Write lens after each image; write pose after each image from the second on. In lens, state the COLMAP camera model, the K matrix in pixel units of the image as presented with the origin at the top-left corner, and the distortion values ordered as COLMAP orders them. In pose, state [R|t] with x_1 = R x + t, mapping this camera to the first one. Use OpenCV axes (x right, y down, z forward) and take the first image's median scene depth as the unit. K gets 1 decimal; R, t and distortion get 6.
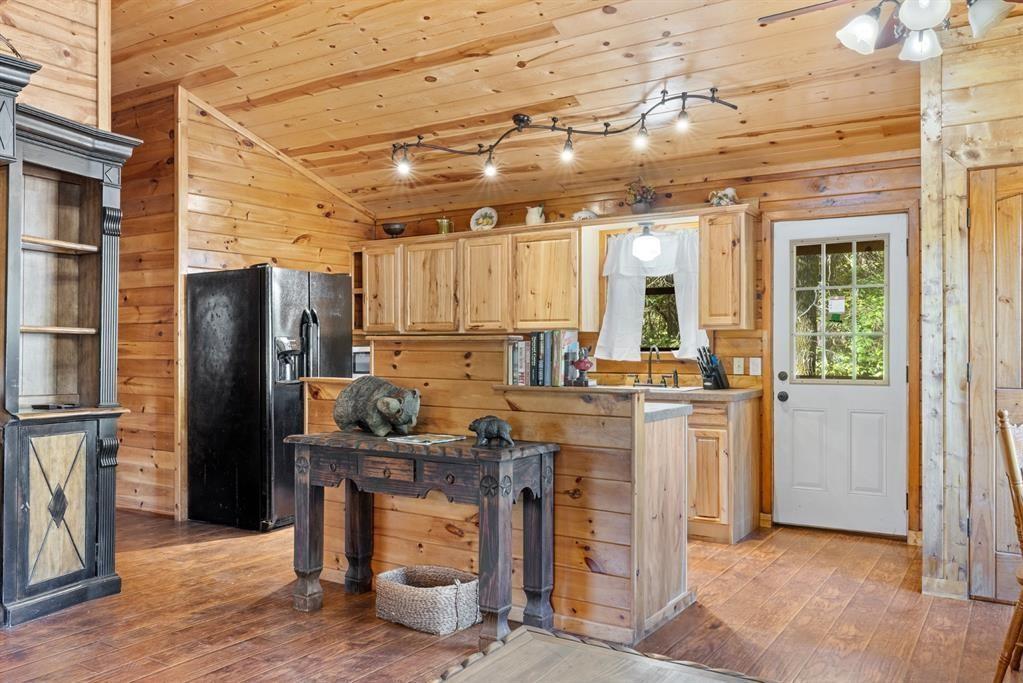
lens RADIAL K [[807.9, 0, 513.5], [0, 807.9, 347.4], [0, 0, 1]] dist [-0.000968, 0.012330]
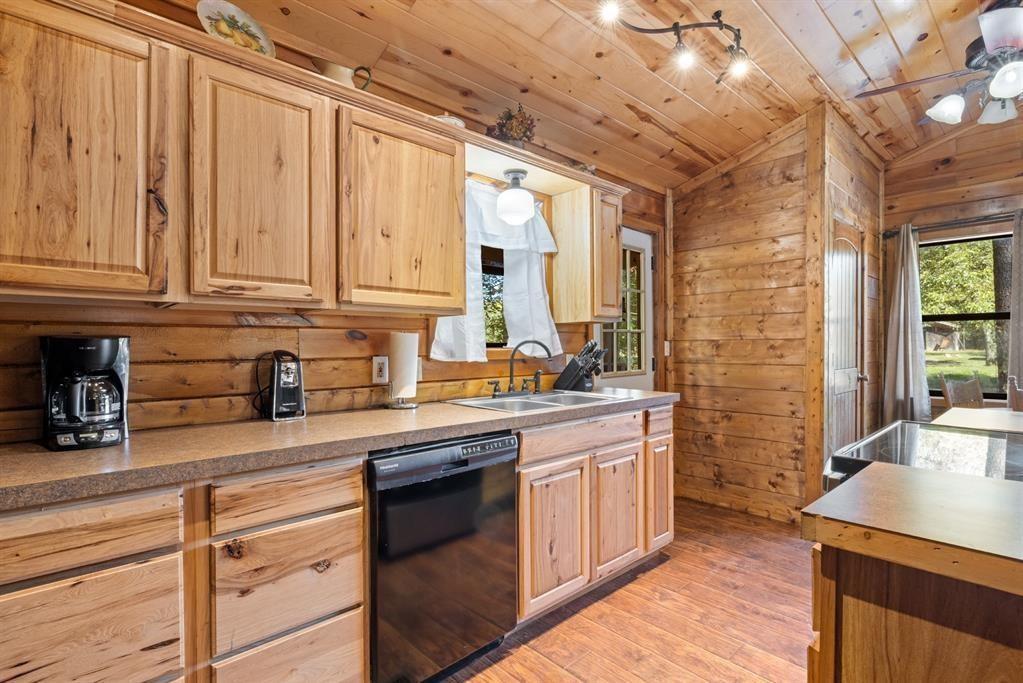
lens RADIAL K [[491.4, 0, 505.6], [0, 491.4, 347.9], [0, 0, 1]] dist [-0.003048, 0.001829]
pose [[0.262253, -0.005592, 0.964983, -0.291938], [0.003148, 0.999983, 0.004939, 0.003172], [-0.964994, 0.001742, 0.262266, 0.965555]]
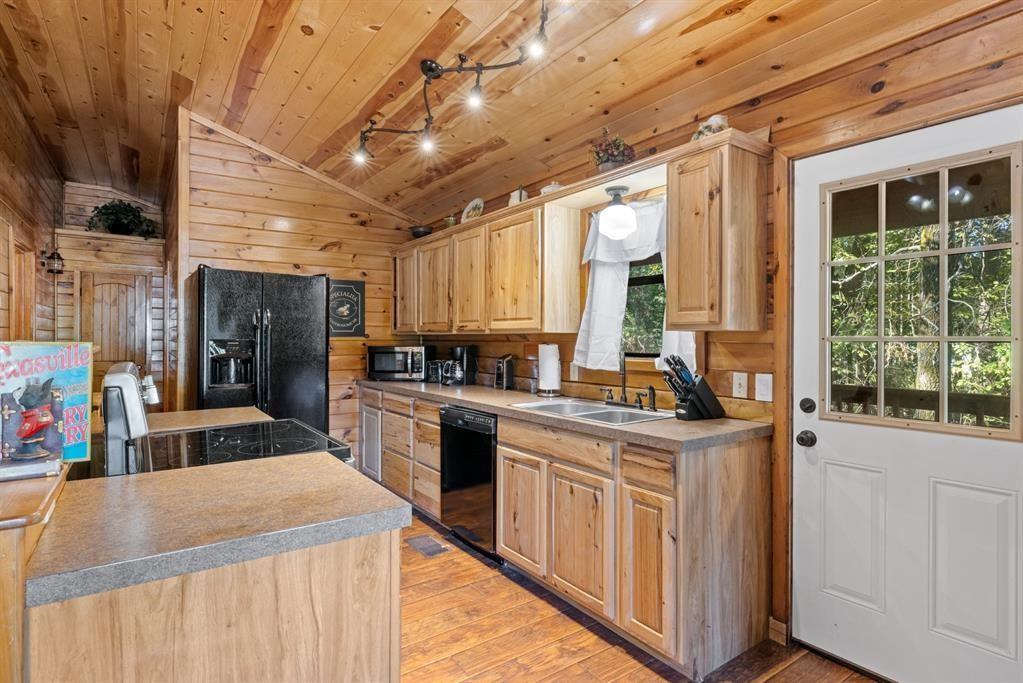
lens RADIAL K [[524.3, 0, 510.9], [0, 524.3, 336.2], [0, 0, 1]] dist [0.002192, -0.002766]
pose [[0.926570, 0.001573, -0.376119, 0.278357], [-0.002352, 0.999996, -0.001612, -0.016798], [0.376115, 0.002378, 0.926570, 0.550341]]
